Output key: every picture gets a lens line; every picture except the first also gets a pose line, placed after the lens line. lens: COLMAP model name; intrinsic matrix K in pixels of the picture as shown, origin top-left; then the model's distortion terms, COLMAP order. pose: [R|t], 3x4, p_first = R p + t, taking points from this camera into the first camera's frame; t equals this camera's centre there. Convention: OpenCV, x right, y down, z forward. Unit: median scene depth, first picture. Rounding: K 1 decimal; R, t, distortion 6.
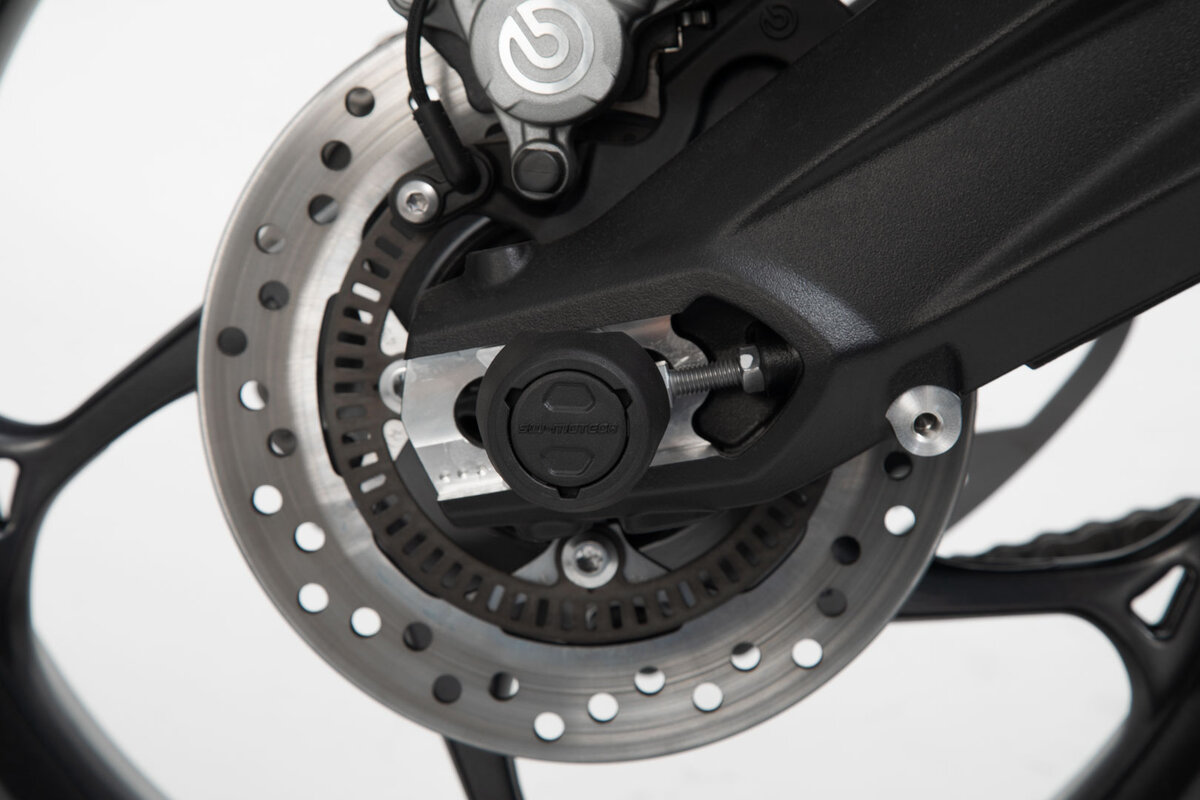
lens RADIAL K [[3477.3, 0, 601.1], [0, 3477.3, 399.5], [0, 0, 1]] dist [0.536588, 0.000000]
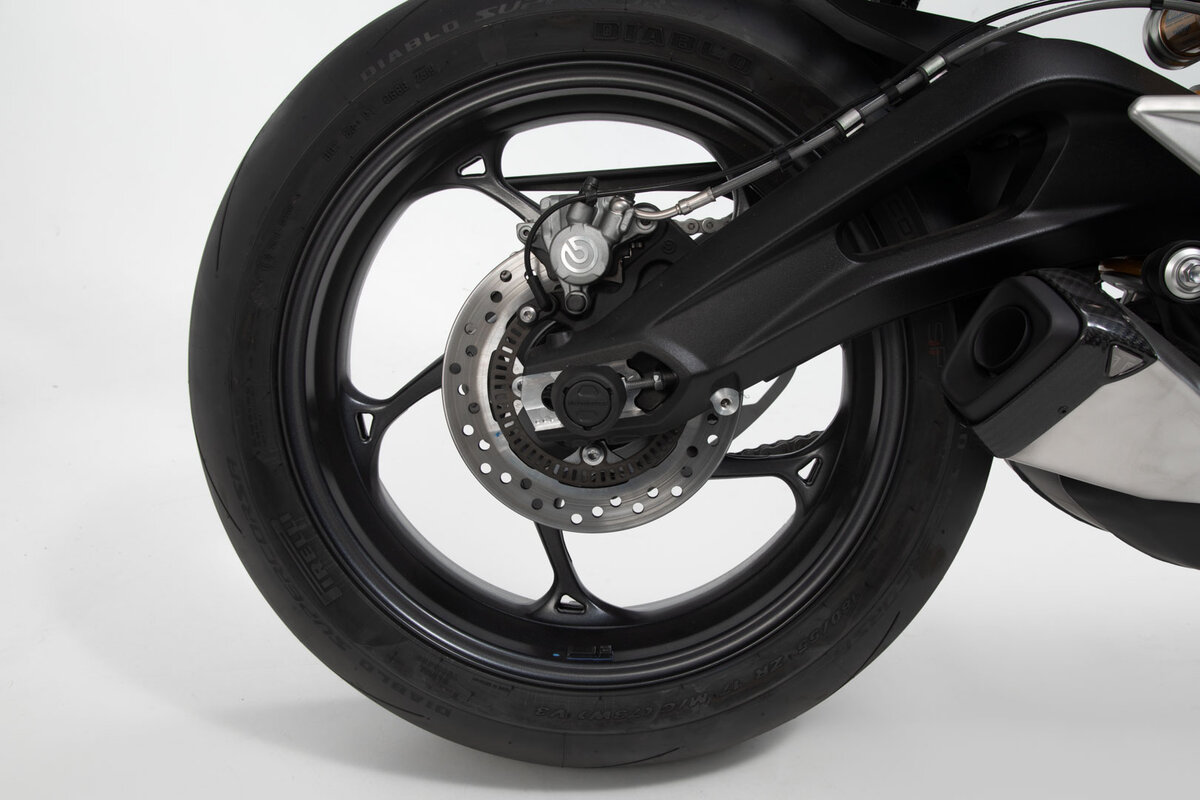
lens RADIAL K [[1115.0, 0, 598.2], [0, 1115.0, 402.6], [0, 0, 1]] dist [-0.007127, 0.000000]
pose [[0.999331, 0.008942, 0.035457, -0.029380], [-0.009004, 0.999958, 0.001567, 0.006227], [-0.035442, -0.001885, 0.999370, 0.177422]]
